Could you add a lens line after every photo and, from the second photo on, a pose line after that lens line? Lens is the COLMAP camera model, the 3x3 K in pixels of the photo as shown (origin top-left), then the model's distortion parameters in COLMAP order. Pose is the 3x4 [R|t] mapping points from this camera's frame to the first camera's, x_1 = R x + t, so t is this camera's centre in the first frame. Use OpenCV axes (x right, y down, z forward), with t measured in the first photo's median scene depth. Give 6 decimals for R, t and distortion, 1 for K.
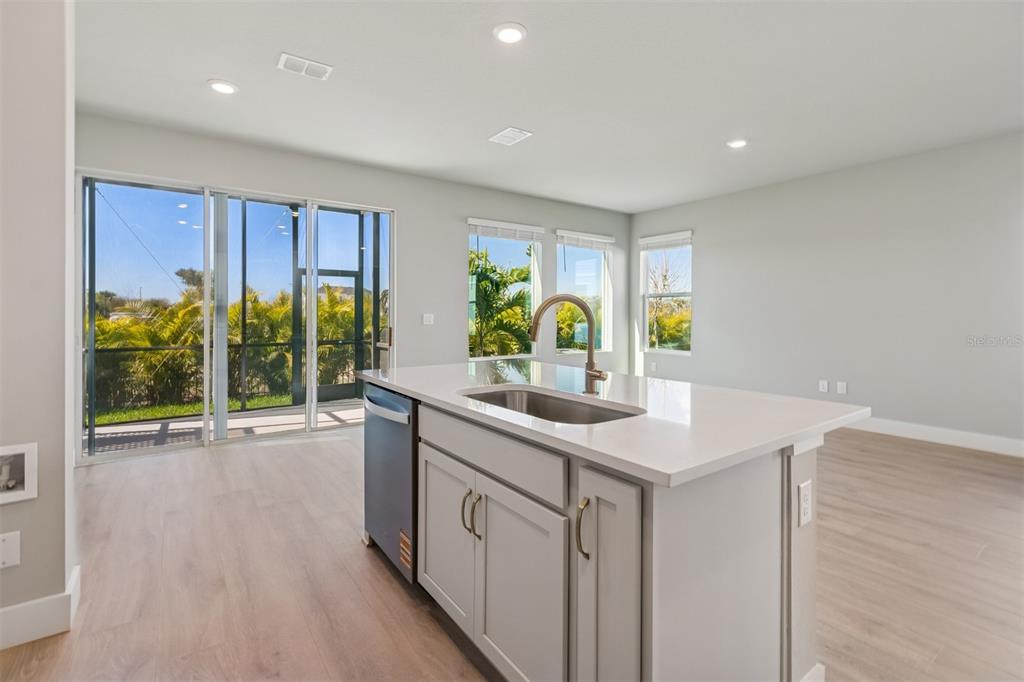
lens RADIAL K [[469.2, 0, 511.6], [0, 469.2, 314.2], [0, 0, 1]] dist [0.001250, -0.000091]
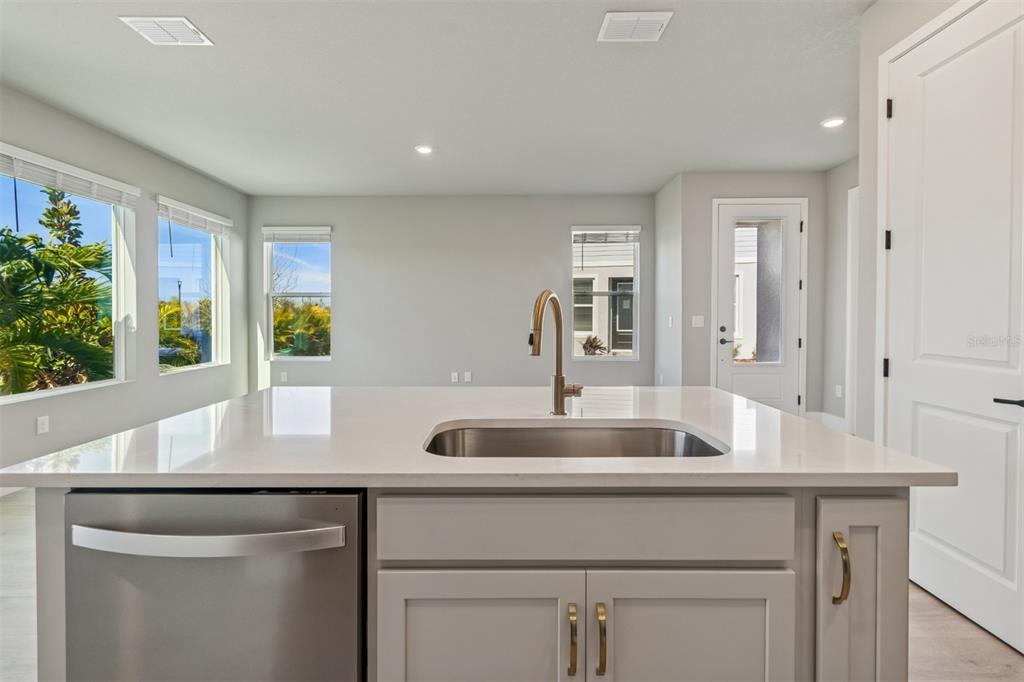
lens RADIAL K [[459.3, 0, 508.5], [0, 459.3, 322.0], [0, 0, 1]] dist [0.001536, -0.000042]
pose [[0.586941, -0.013277, 0.809521, -0.151006], [0.003353, 0.999897, 0.013968, -0.000521], [-0.809623, -0.005485, 0.586925, 0.175794]]
